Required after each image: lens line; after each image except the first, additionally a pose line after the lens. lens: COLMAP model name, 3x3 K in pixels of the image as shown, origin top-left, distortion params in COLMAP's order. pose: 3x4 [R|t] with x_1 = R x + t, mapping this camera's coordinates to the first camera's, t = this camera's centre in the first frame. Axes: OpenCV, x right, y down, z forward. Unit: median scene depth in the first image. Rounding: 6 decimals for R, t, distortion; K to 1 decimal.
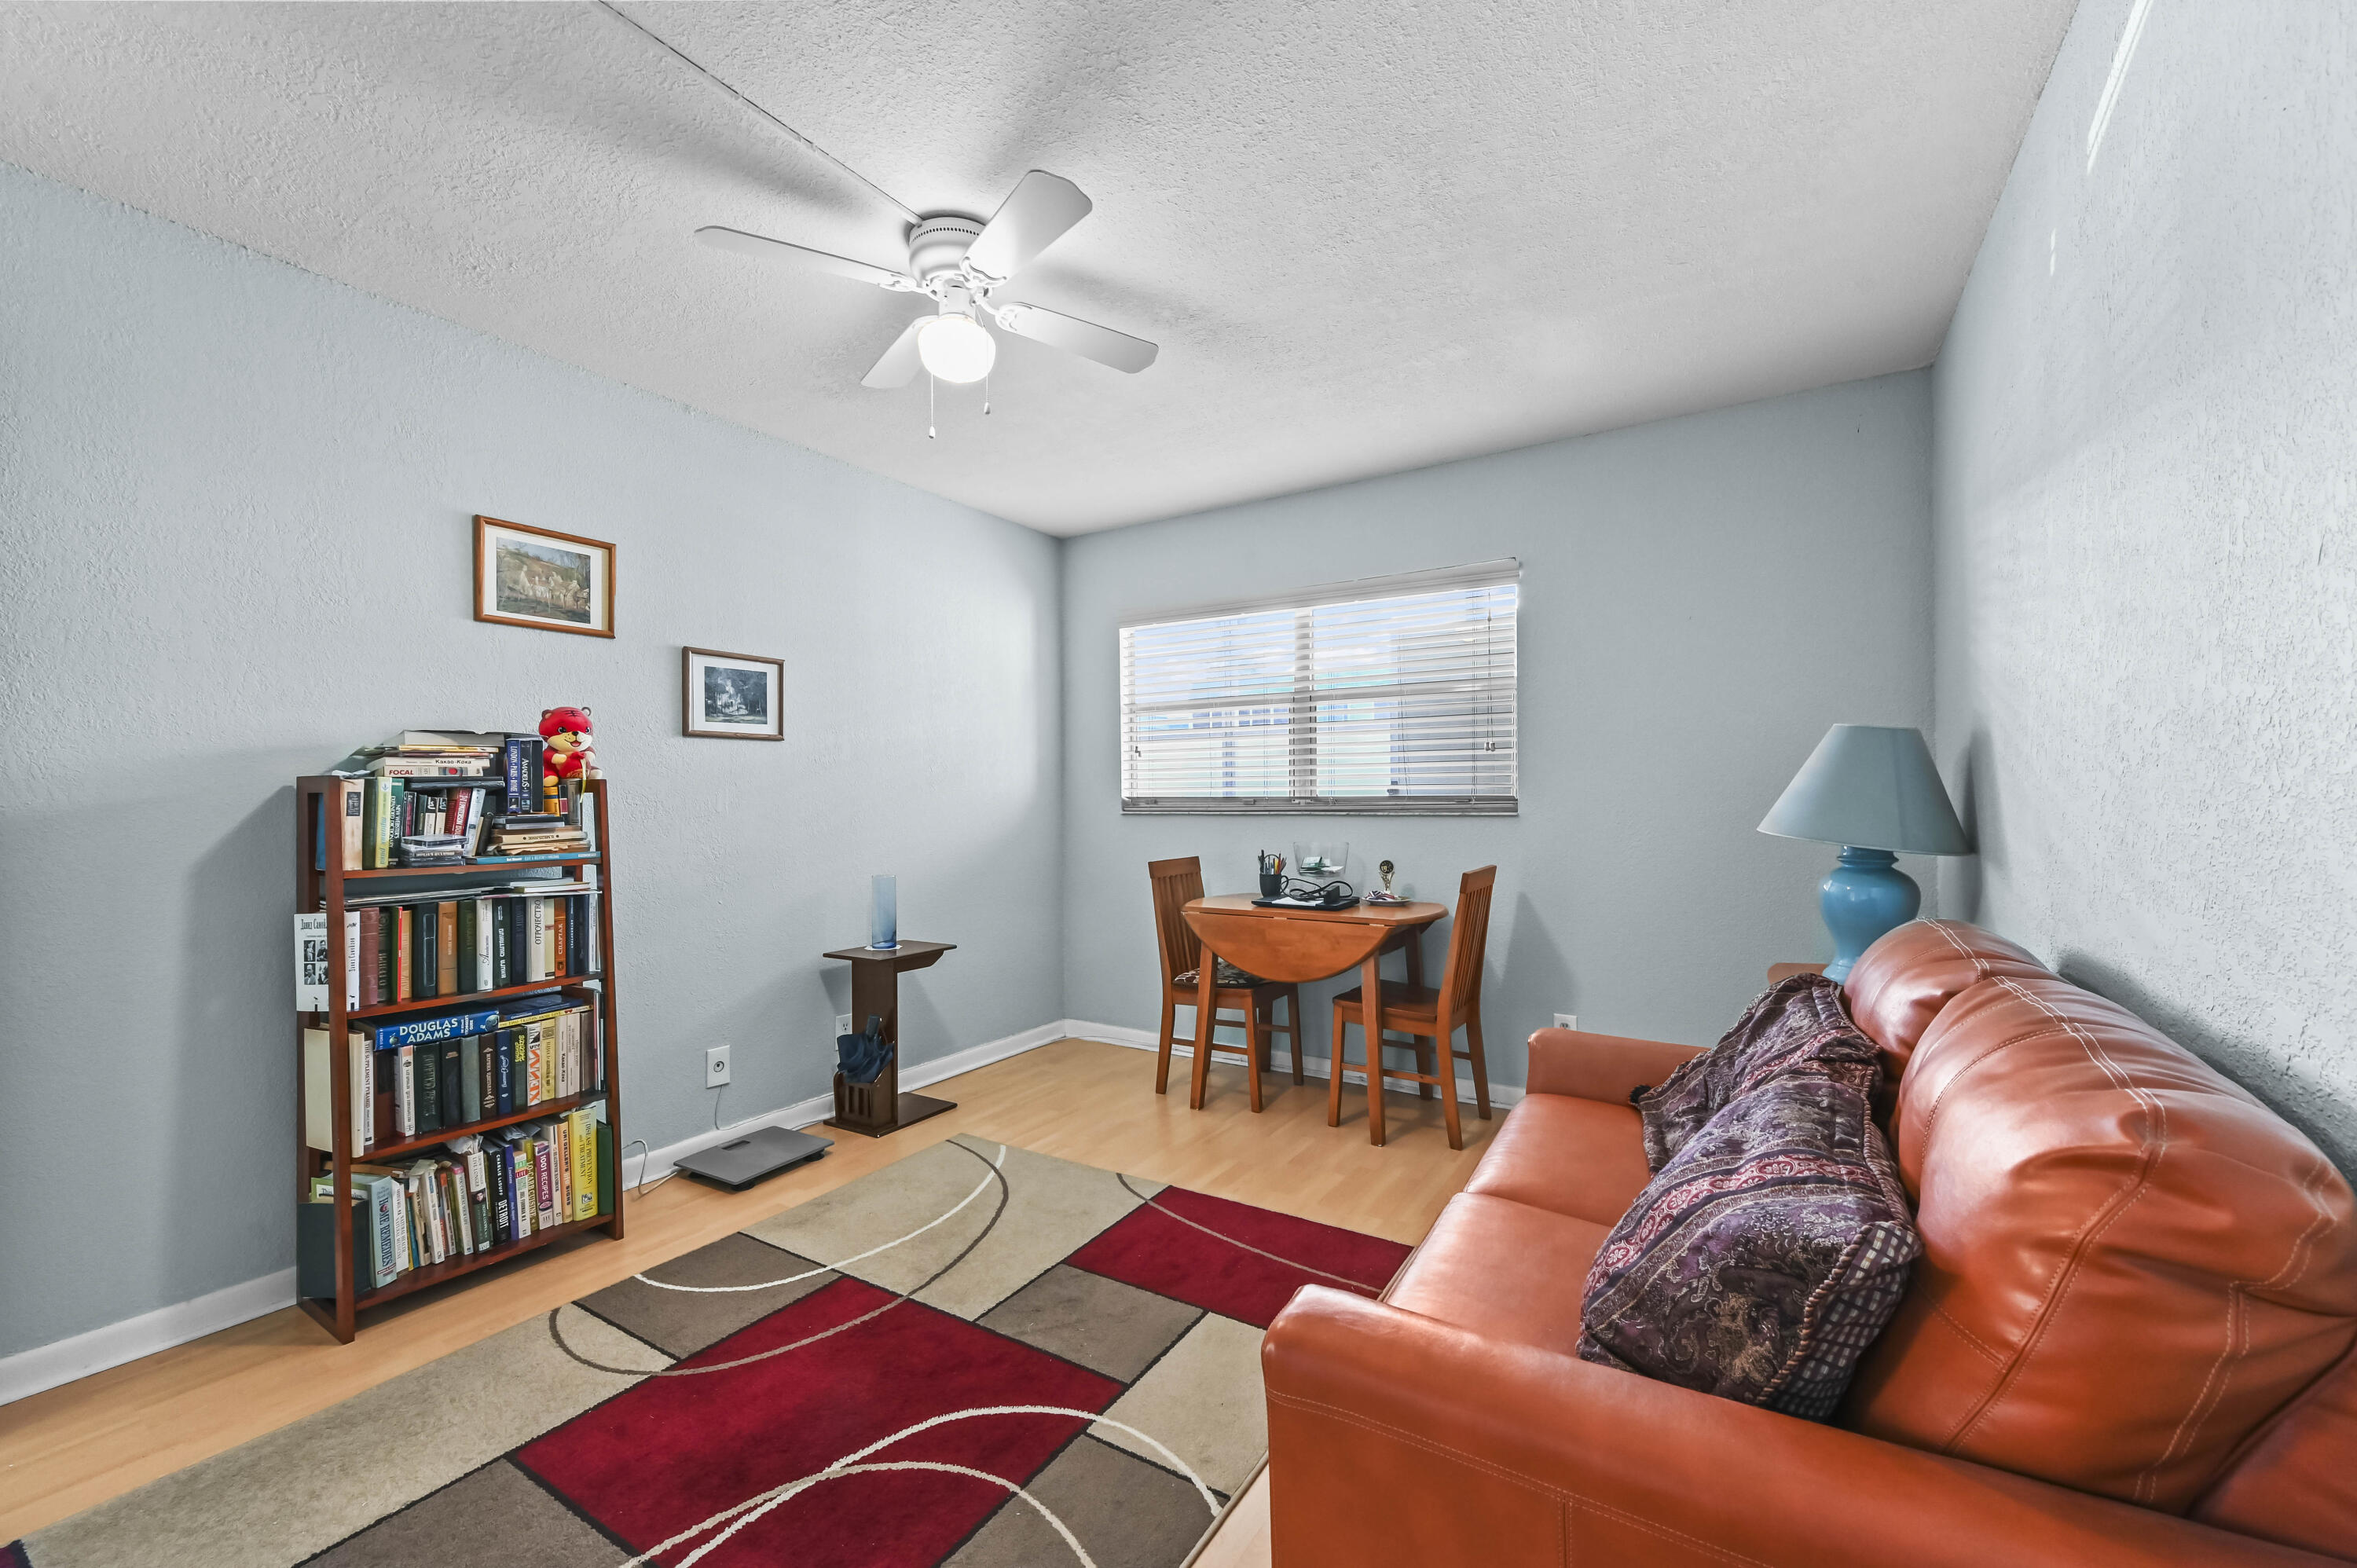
lens RADIAL K [[933.9, 0, 1179.2], [0, 933.9, 800.7], [0, 0, 1]] dist [-0.001507, -0.000115]
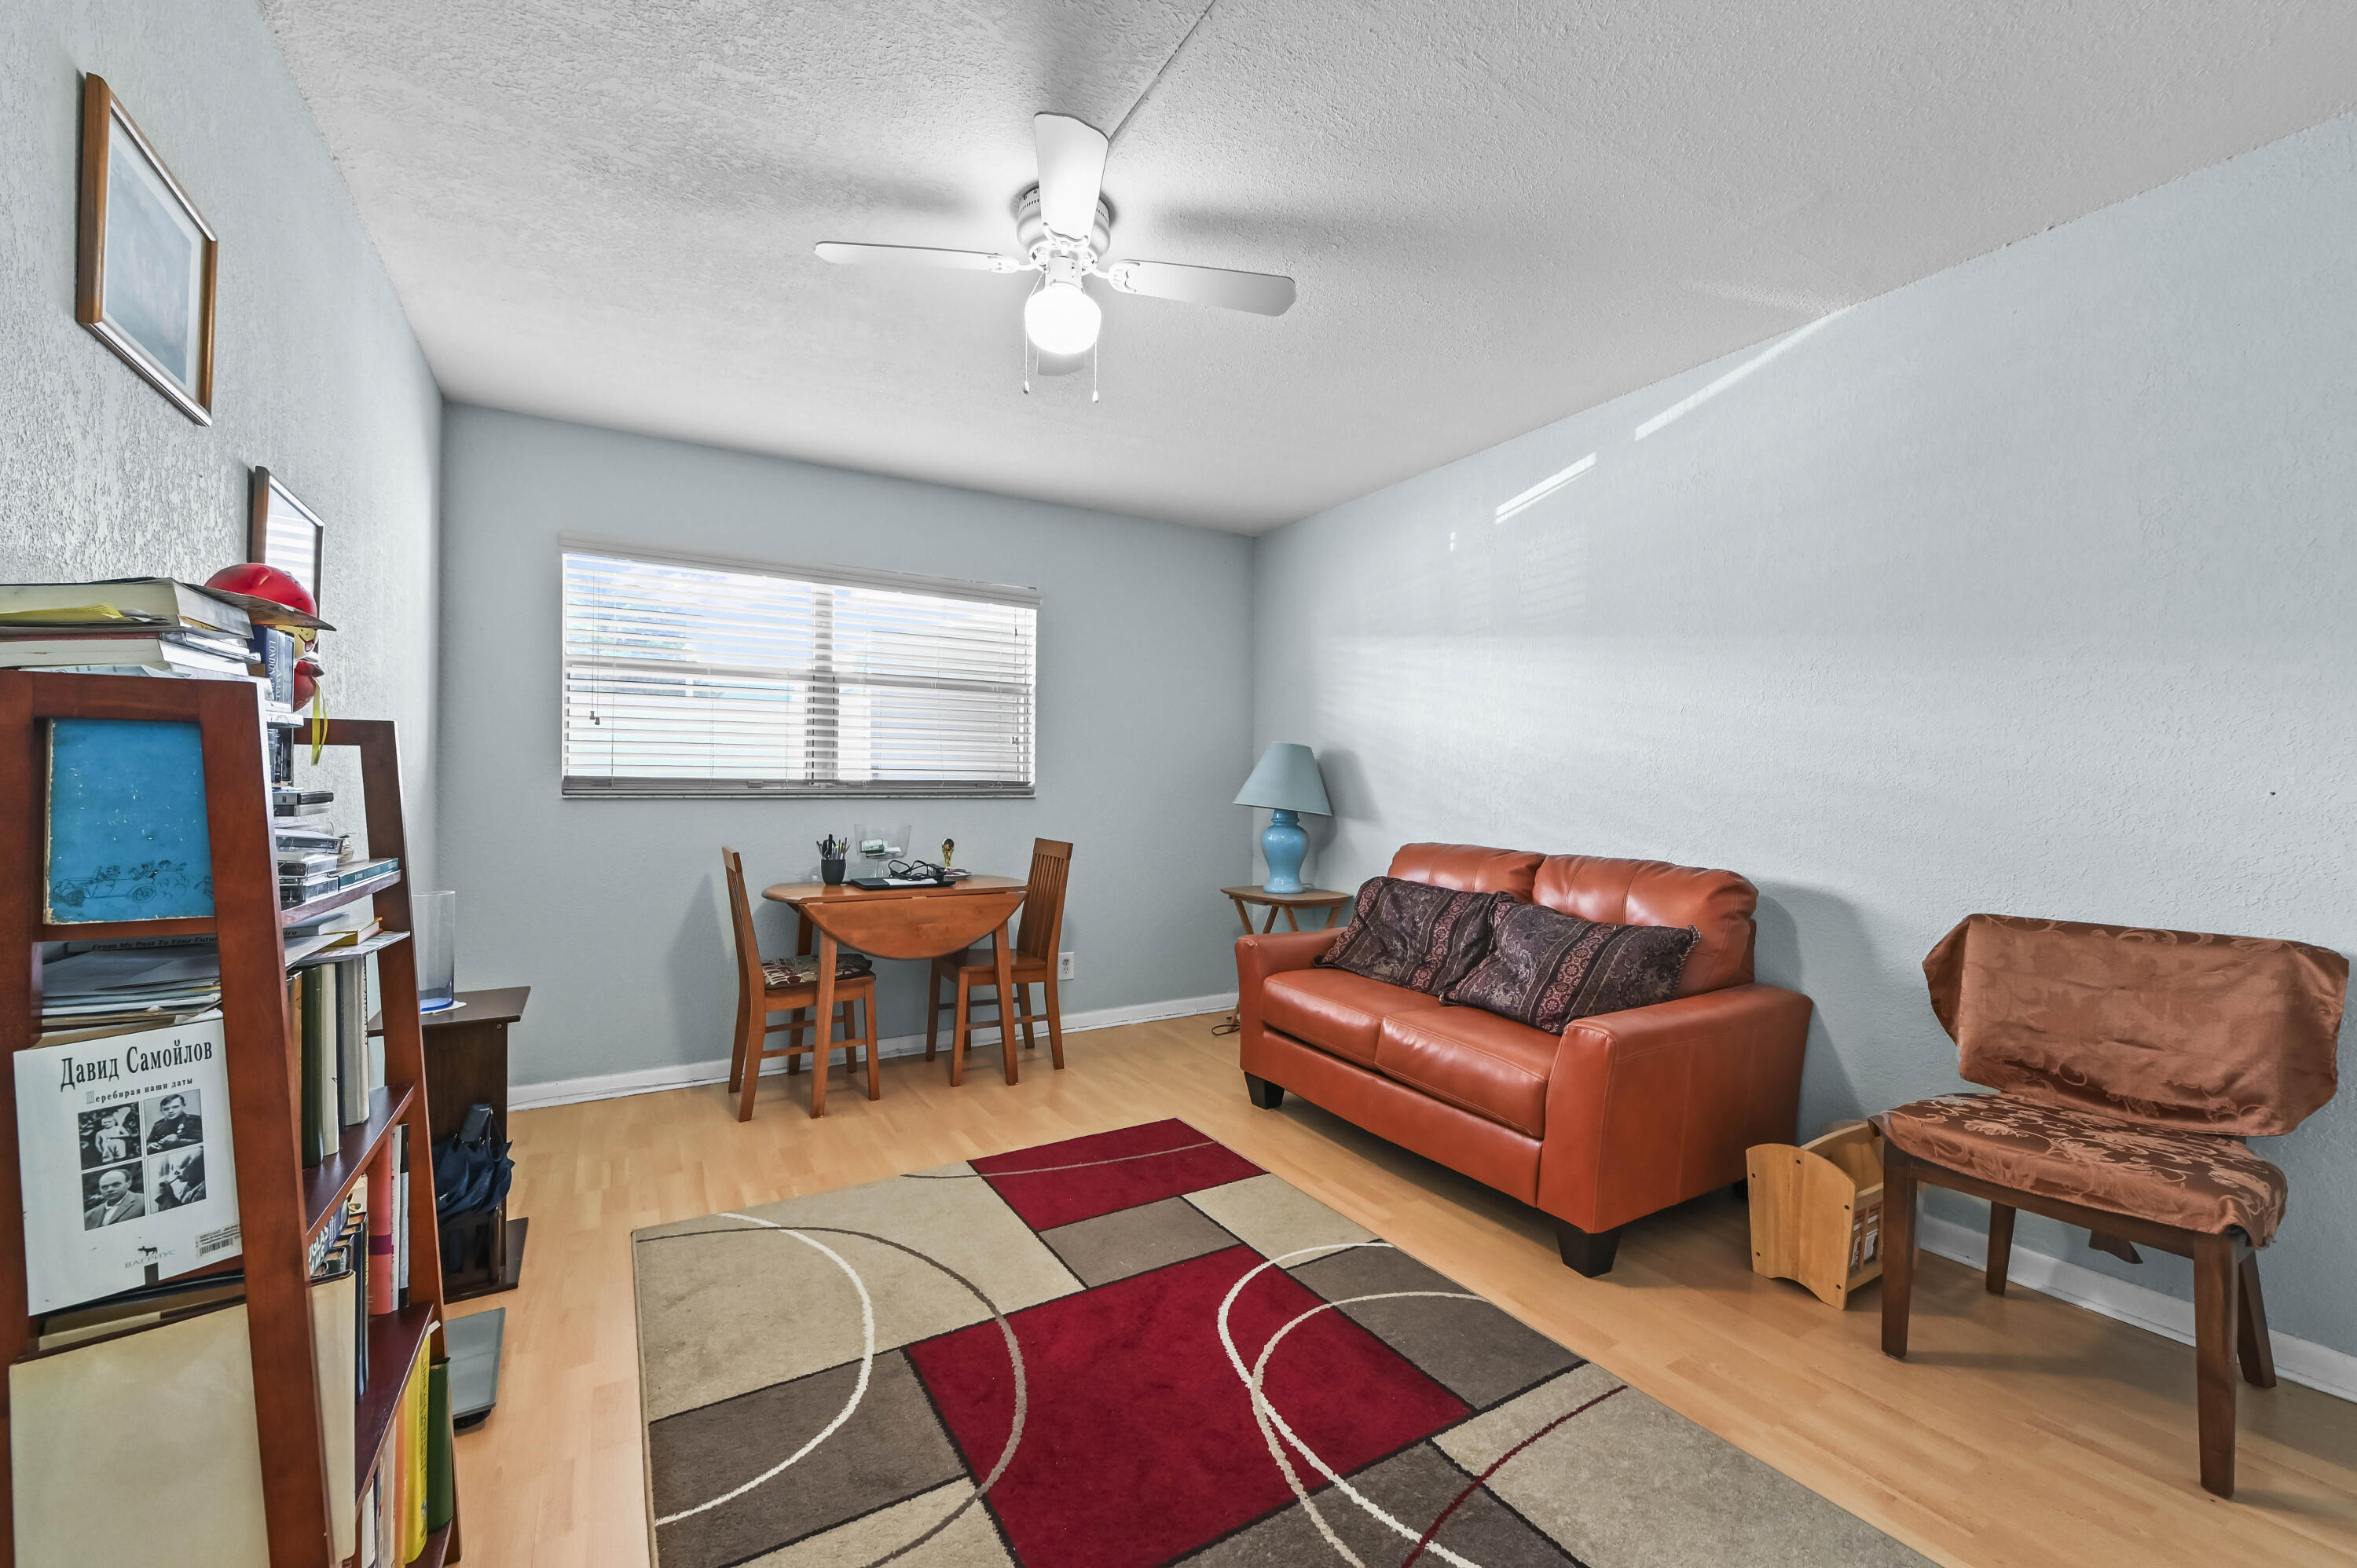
lens RADIAL K [[933.9, 0, 1179.2], [0, 933.9, 800.7], [0, 0, 1]] dist [-0.001507, -0.000115]
pose [[0.453538, -0.000711, 0.891237, -0.660680], [-0.004133, 0.999987, 0.002900, 0.014903], [-0.891228, -0.004999, 0.453529, 0.276755]]
